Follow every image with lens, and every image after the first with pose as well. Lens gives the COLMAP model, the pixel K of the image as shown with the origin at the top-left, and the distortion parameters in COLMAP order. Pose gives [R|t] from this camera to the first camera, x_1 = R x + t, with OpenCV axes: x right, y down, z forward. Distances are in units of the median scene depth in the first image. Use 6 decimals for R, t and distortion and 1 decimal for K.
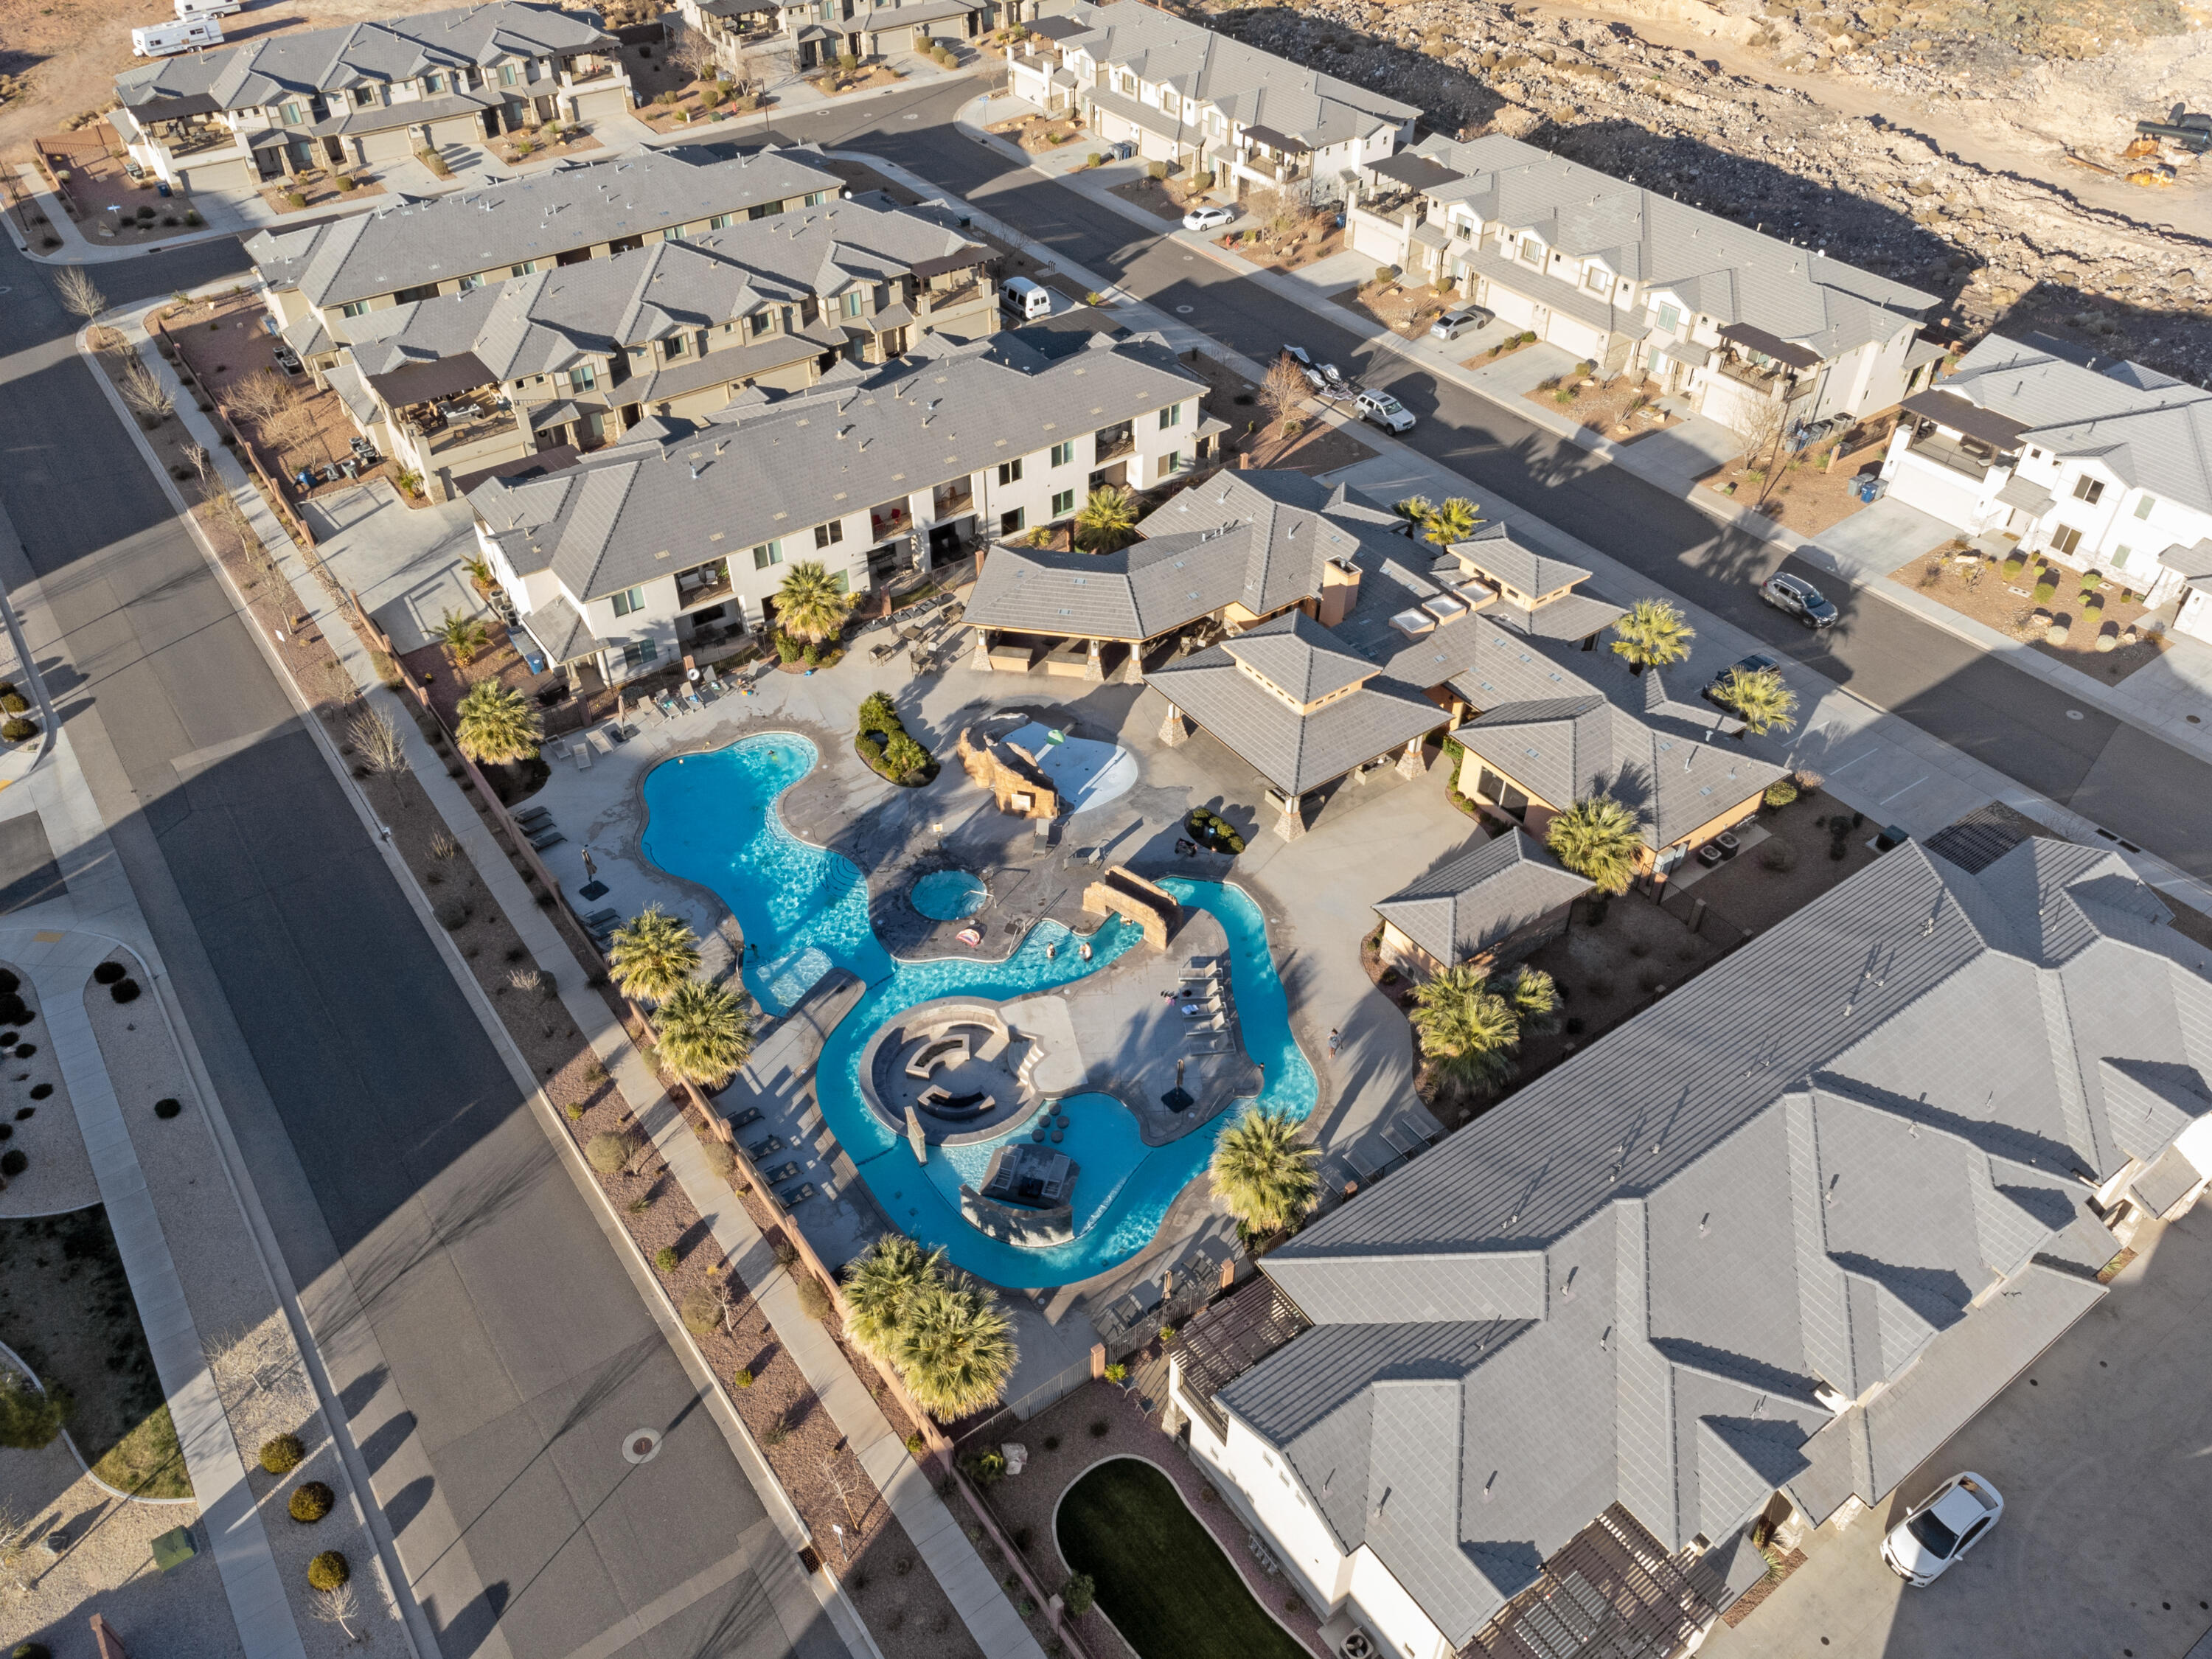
lens RADIAL K [[1644.1, 0, 1098.1], [0, 1644.1, 836.5], [0, 0, 1]] dist [0.014400, 0.007744]
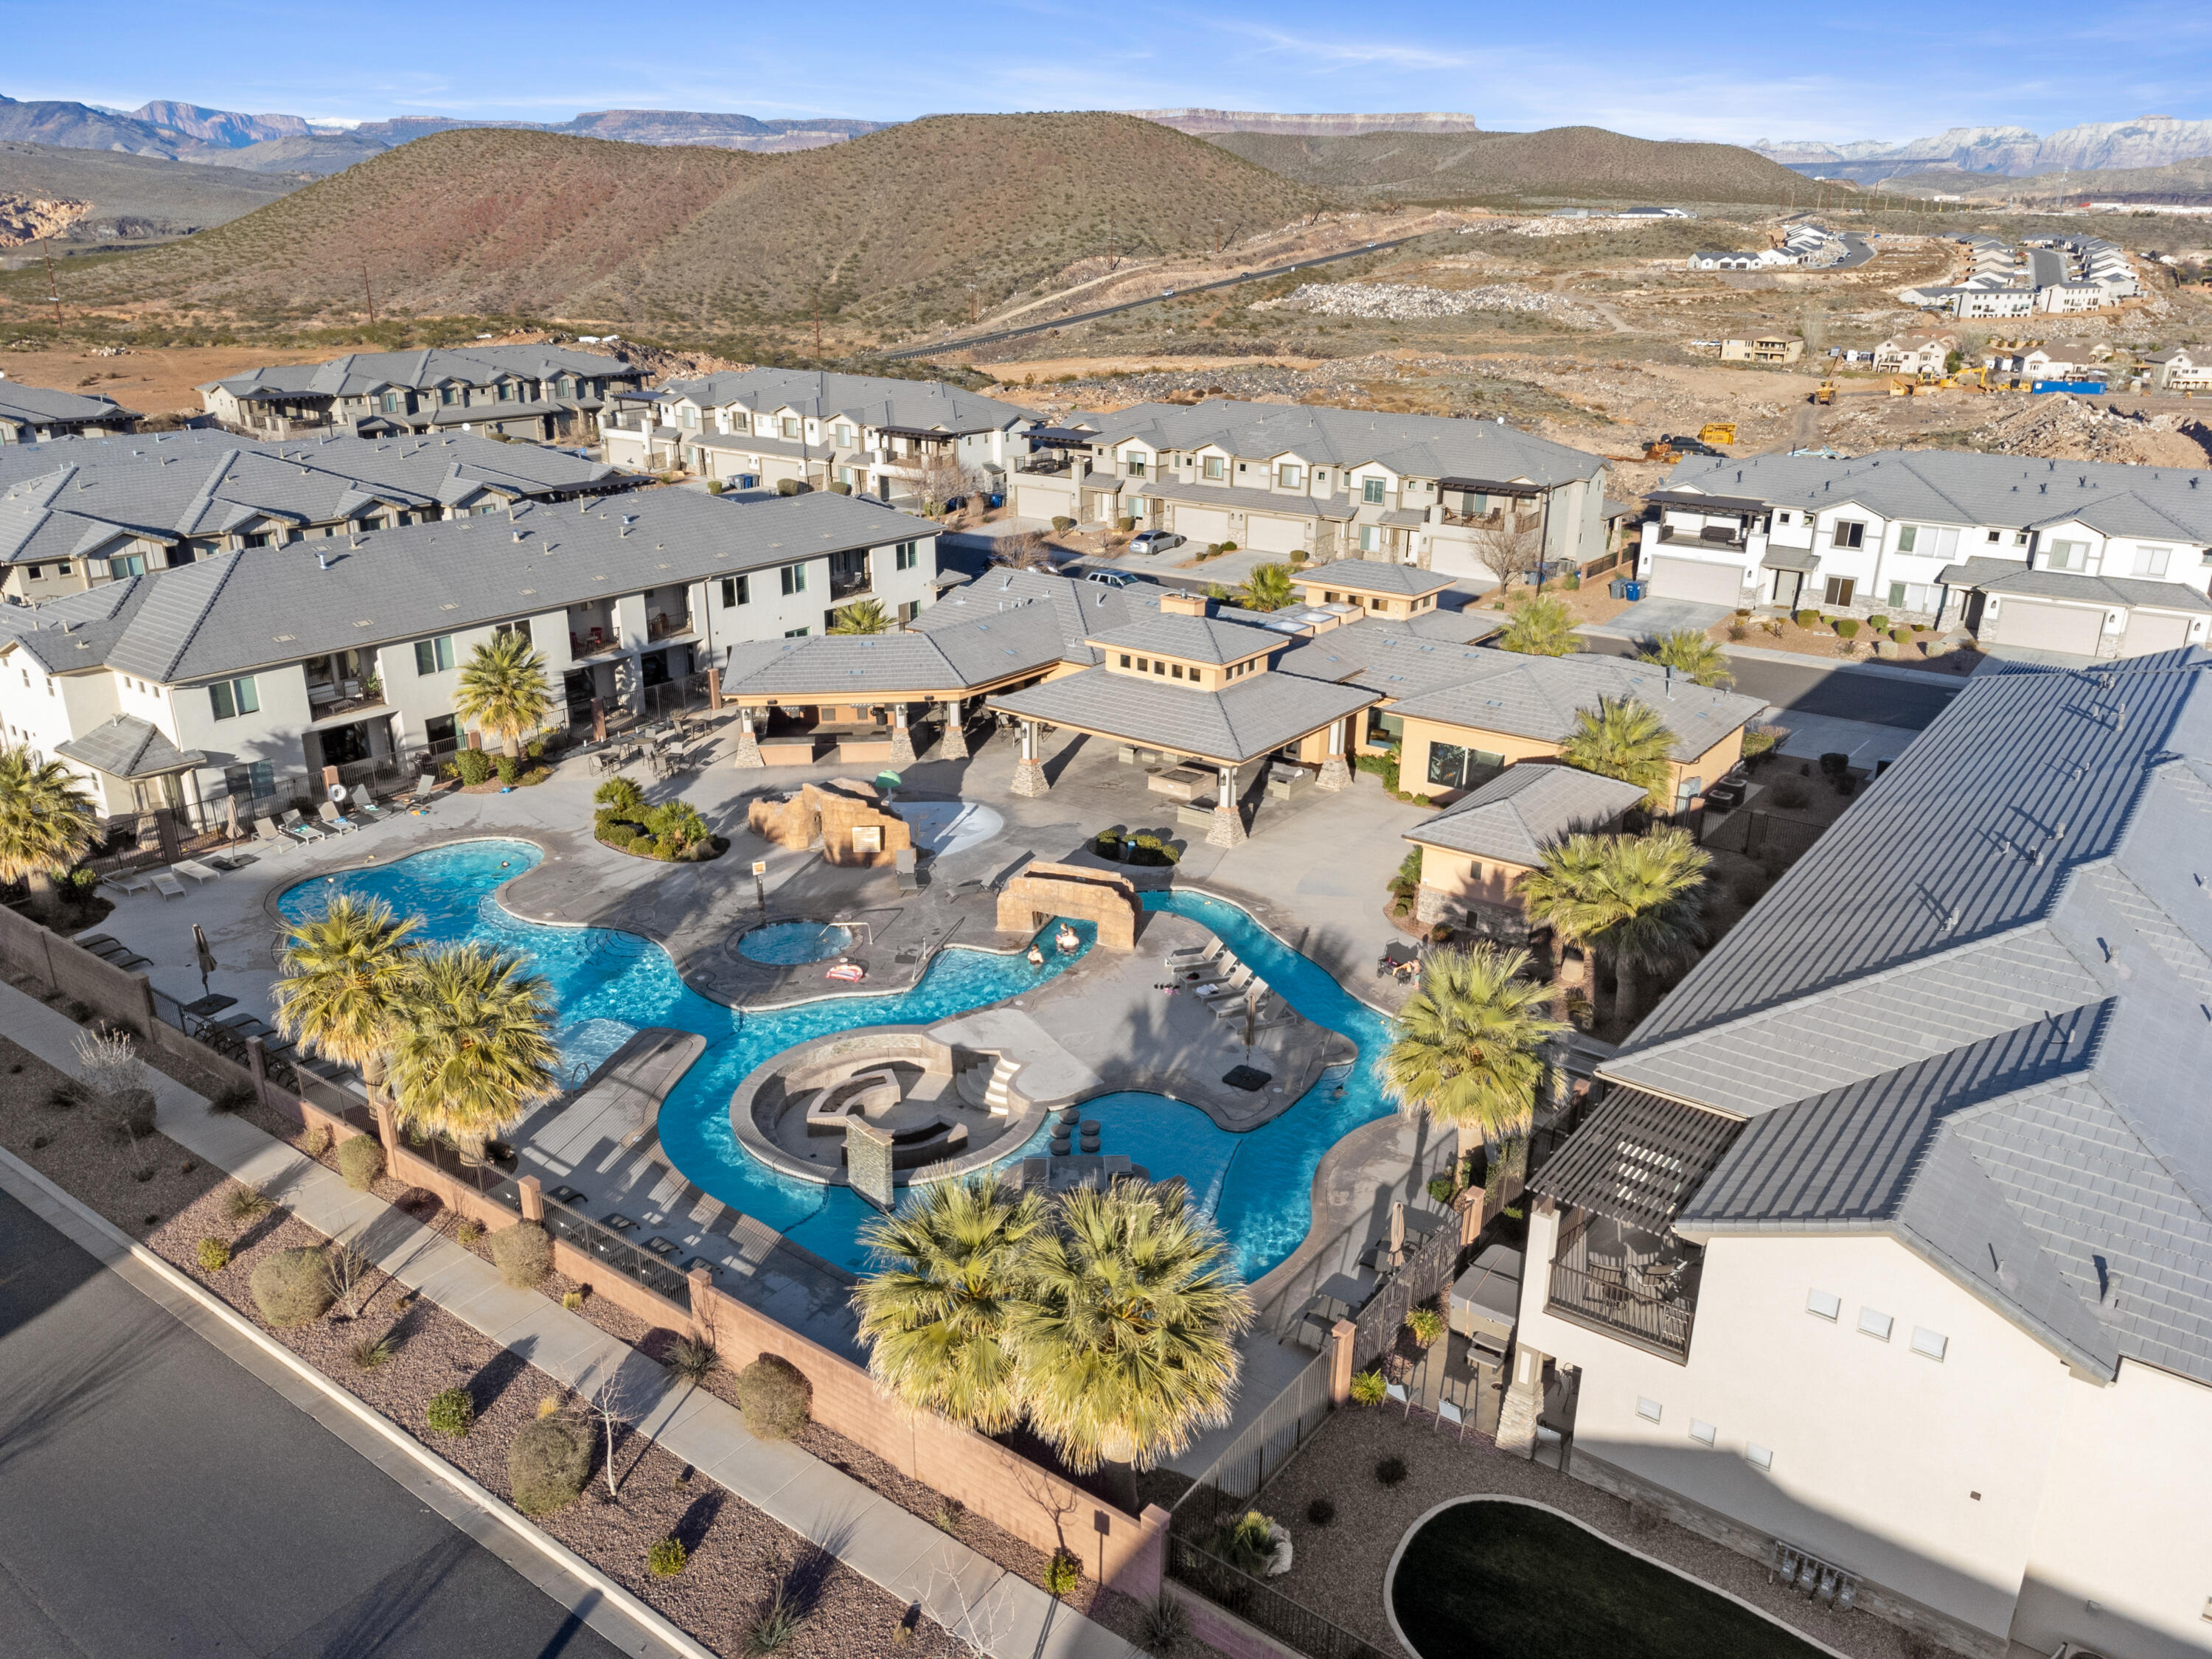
lens RADIAL K [[1644.1, 0, 1098.1], [0, 1644.1, 836.5], [0, 0, 1]] dist [0.014400, 0.007744]
pose [[0.953174, -0.097074, 0.286419, -0.143121], [0.192403, 0.925344, -0.326678, 0.212288], [-0.233325, 0.366489, 0.900691, 0.307935]]
